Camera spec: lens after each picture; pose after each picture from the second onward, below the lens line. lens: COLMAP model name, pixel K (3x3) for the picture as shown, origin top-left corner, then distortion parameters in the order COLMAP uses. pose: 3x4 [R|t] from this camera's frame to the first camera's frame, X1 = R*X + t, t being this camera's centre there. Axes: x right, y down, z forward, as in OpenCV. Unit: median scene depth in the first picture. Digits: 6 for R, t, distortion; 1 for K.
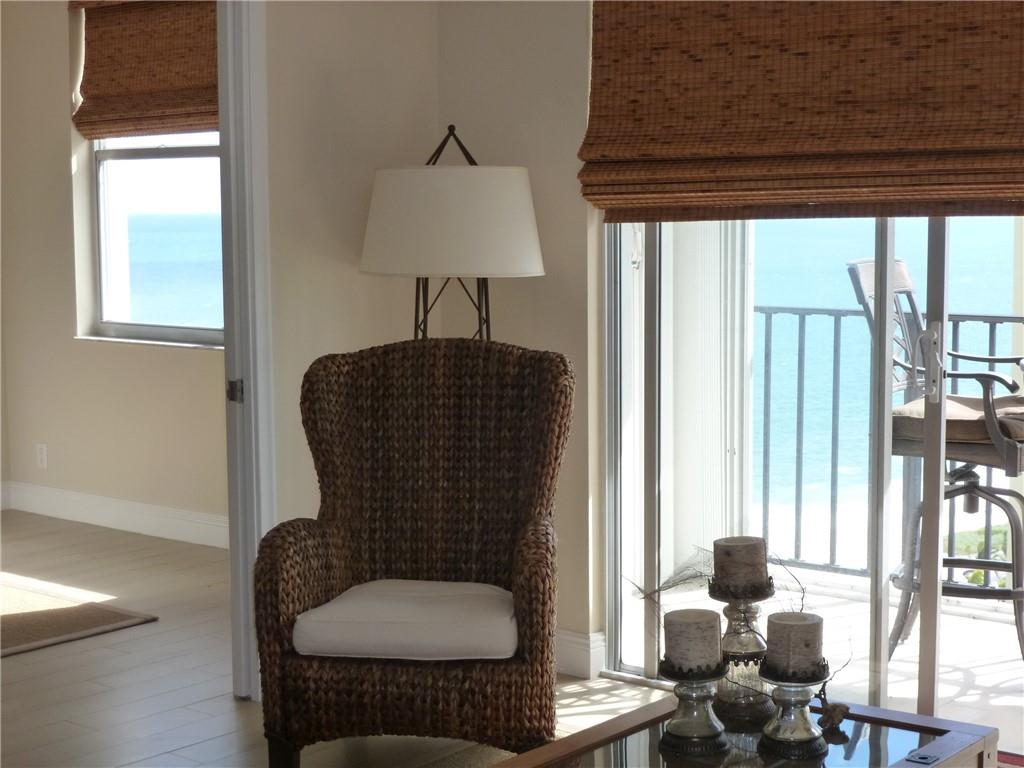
lens RADIAL K [[1756.4, 0, 512.0], [0, 1756.4, 384.0], [0, 0, 1]] dist [0.140902, -1.477260]
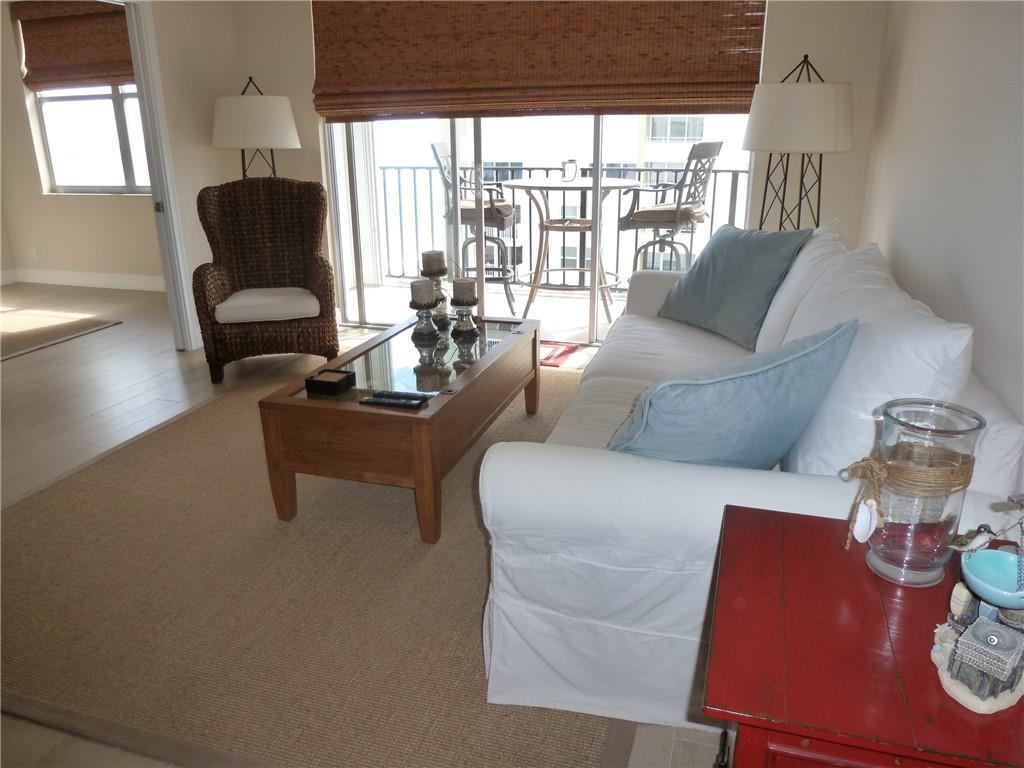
lens RADIAL K [[727.9, 0, 512.0], [0, 727.9, 384.0], [0, 0, 1]] dist [-0.081227, 0.033766]
pose [[0.929452, -0.118445, 0.349415, -0.091681], [0.035291, 0.971266, 0.235366, 0.024881], [-0.367252, -0.206430, 0.906925, 0.027621]]
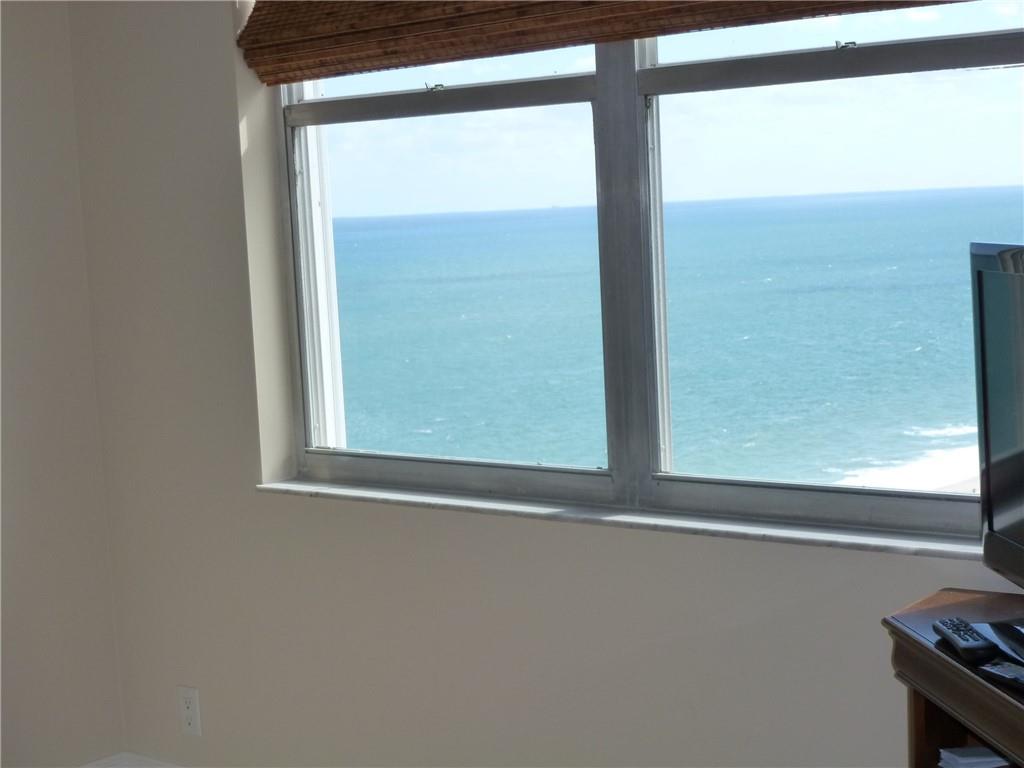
lens RADIAL K [[1756.4, 0, 512.0], [0, 1756.4, 384.0], [0, 0, 1]] dist [0.140902, -1.477260]
pose [[0.999099, -0.042371, -0.002571, -0.298750], [0.042393, 0.999055, 0.009538, -0.097086], [0.002165, -0.009639, 0.999951, 0.864048]]
